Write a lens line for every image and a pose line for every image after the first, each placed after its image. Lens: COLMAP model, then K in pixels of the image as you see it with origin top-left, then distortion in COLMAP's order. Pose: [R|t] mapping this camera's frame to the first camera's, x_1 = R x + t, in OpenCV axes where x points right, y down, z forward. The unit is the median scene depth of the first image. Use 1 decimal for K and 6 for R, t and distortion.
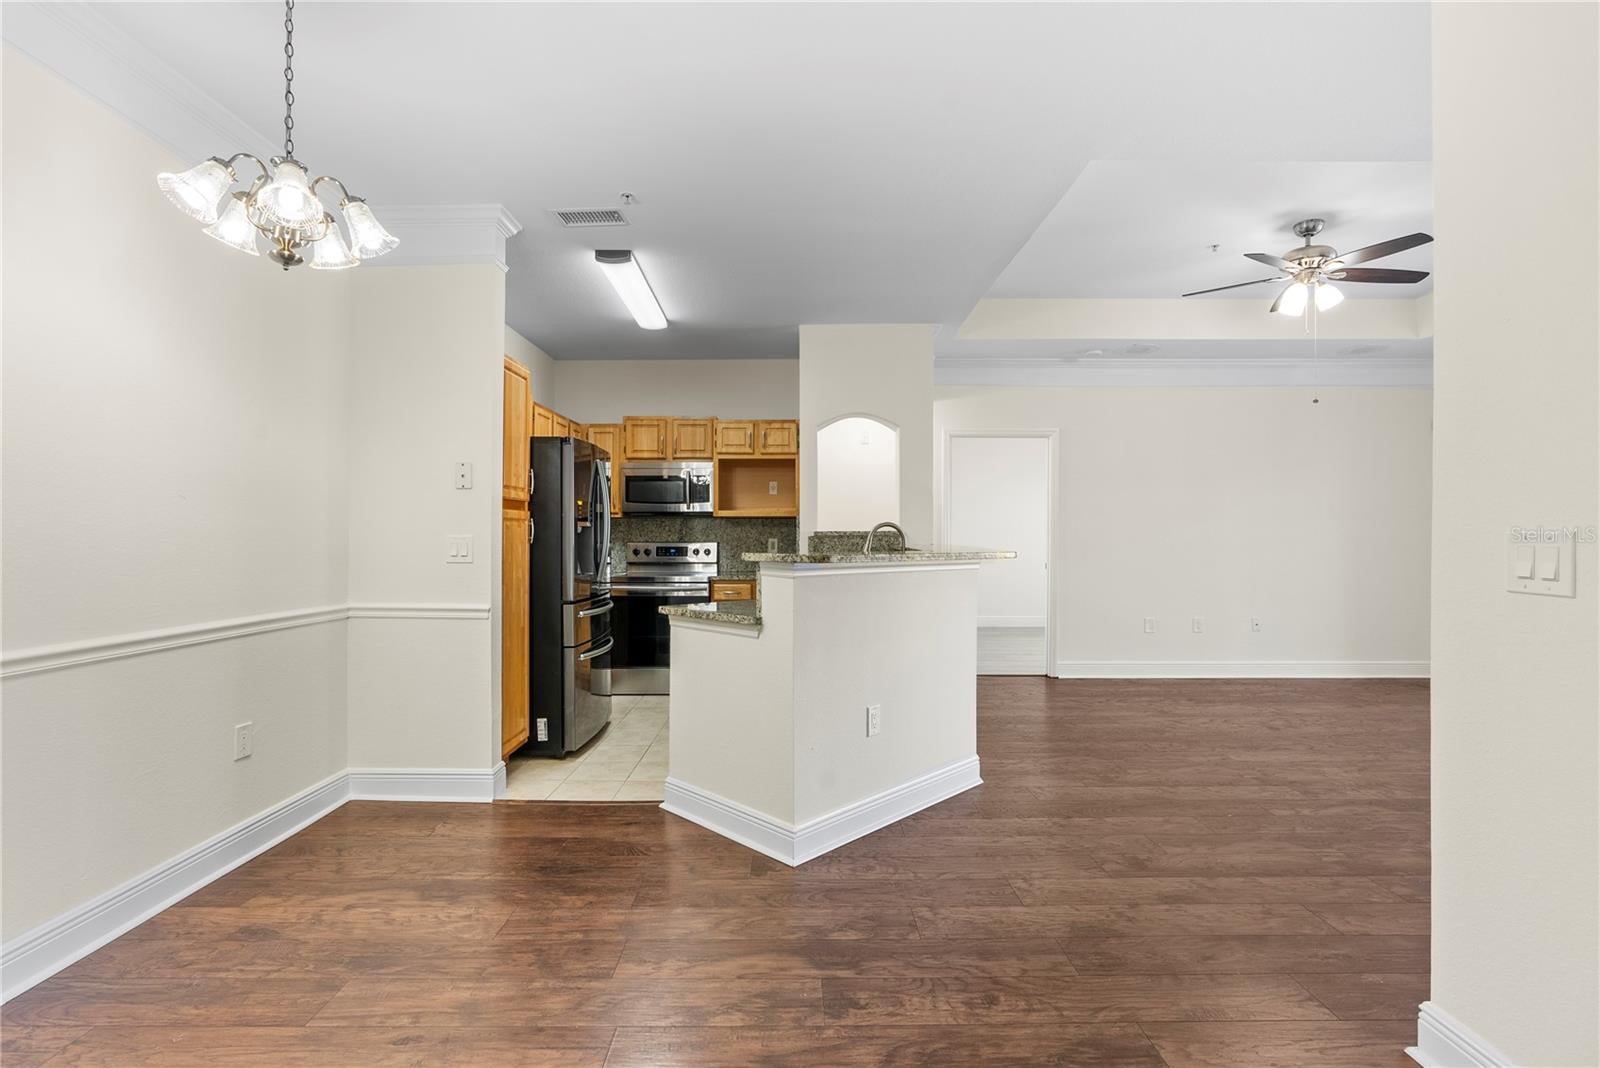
lens RADIAL K [[723.7, 0, 793.5], [0, 723.7, 537.8], [0, 0, 1]] dist [-0.002872, 0.000117]
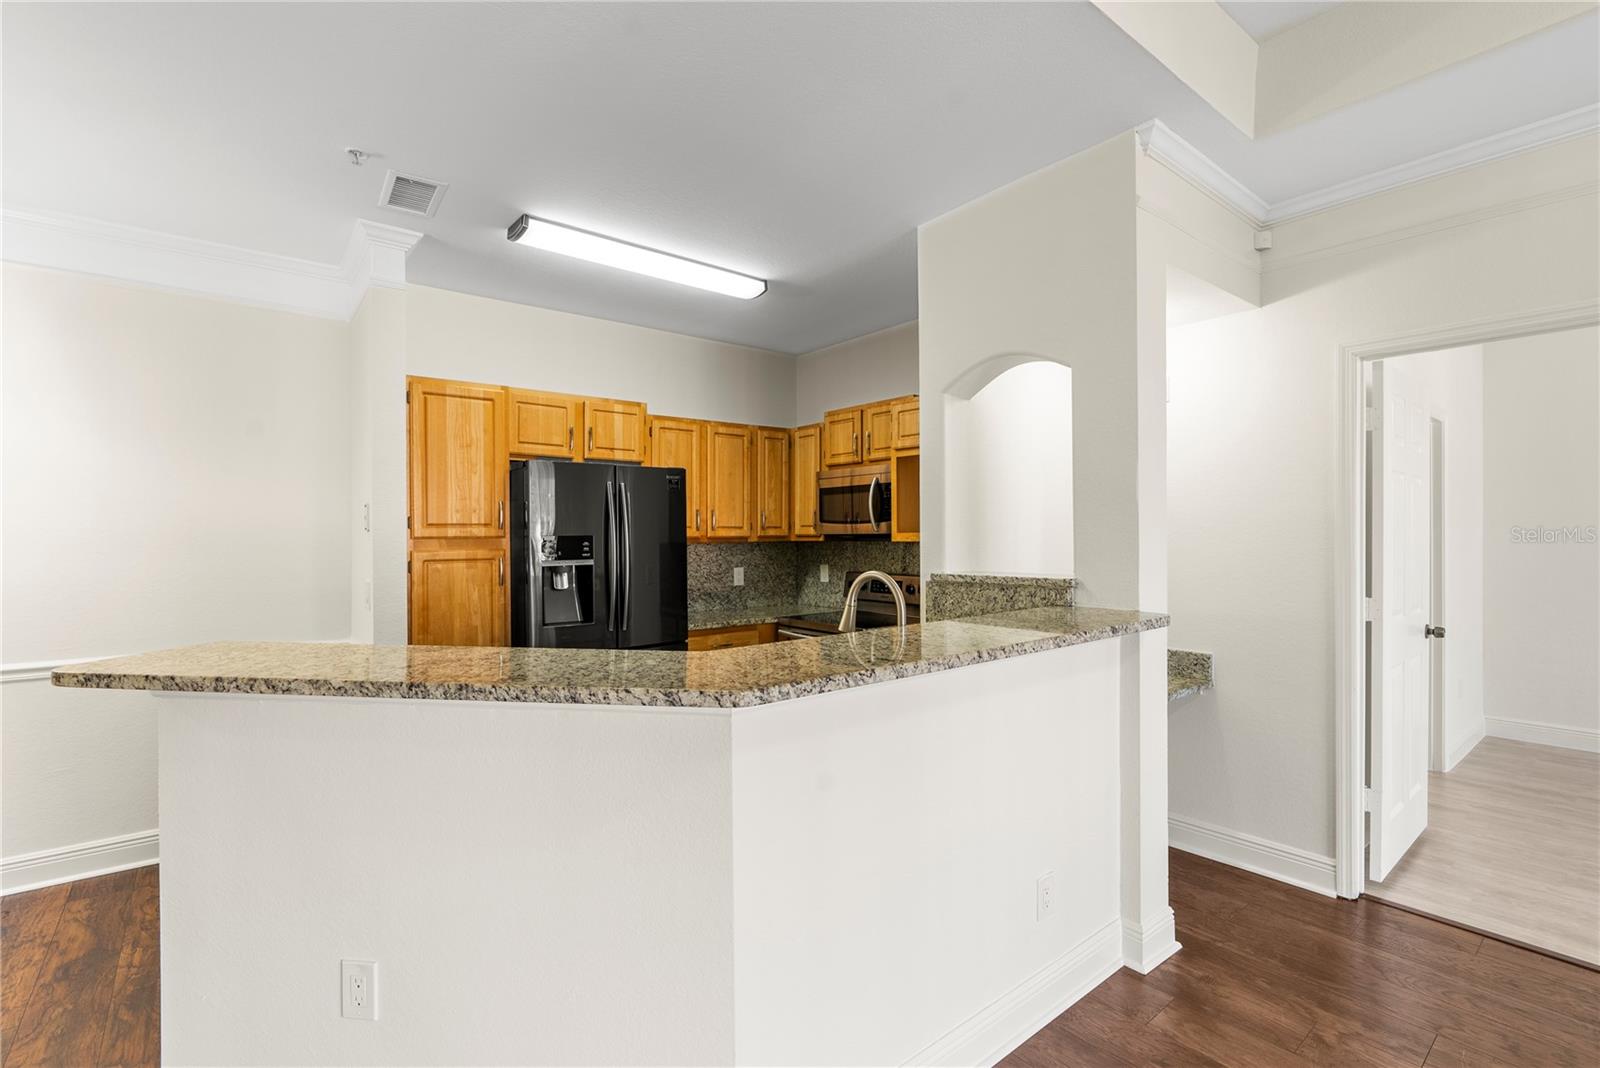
lens RADIAL K [[733.7, 0, 791.4], [0, 733.7, 535.0], [0, 0, 1]] dist [-0.003849, 0.000116]
pose [[0.627115, -0.002437, -0.778923, 0.366705], [0.000798, 0.999997, -0.002486, -0.033562], [0.778927, 0.000937, 0.627114, 0.479415]]
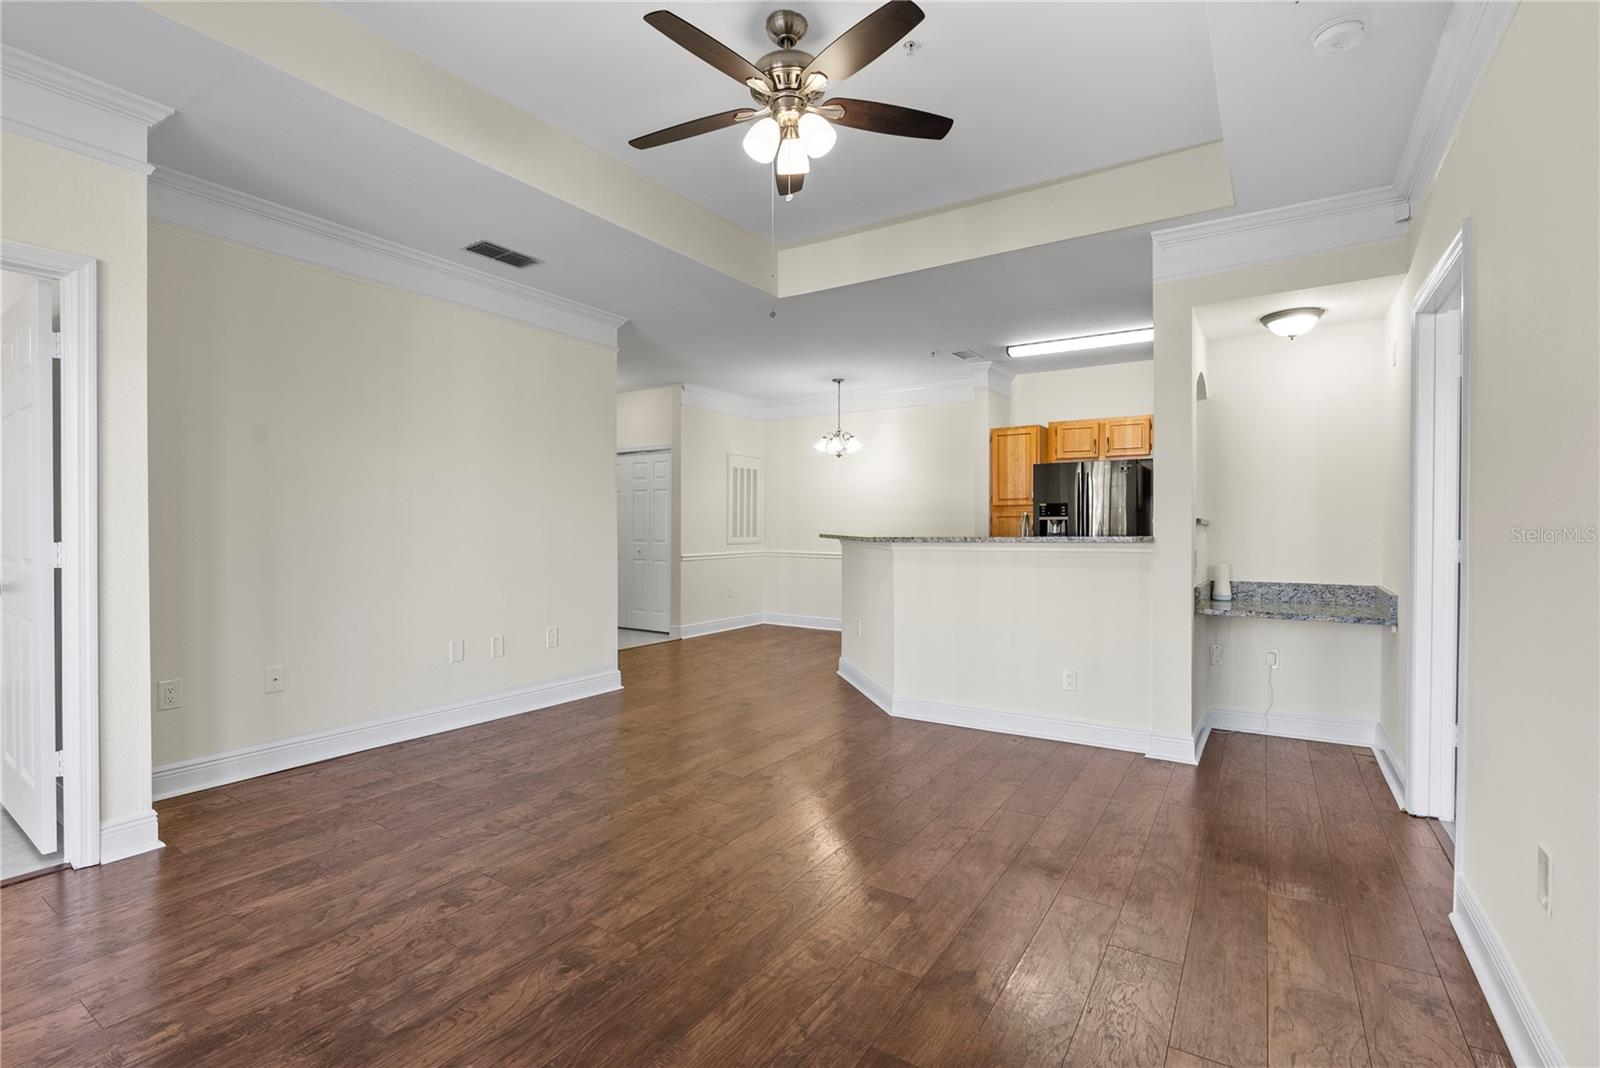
lens RADIAL K [[733.7, 0, 791.4], [0, 733.7, 535.0], [0, 0, 1]] dist [-0.003849, 0.000116]
pose [[-0.554212, 0.006924, -0.832347, 0.904633], [-0.006065, 0.999905, 0.012356, 0.000803], [0.832354, 0.011896, -0.554117, 0.985493]]
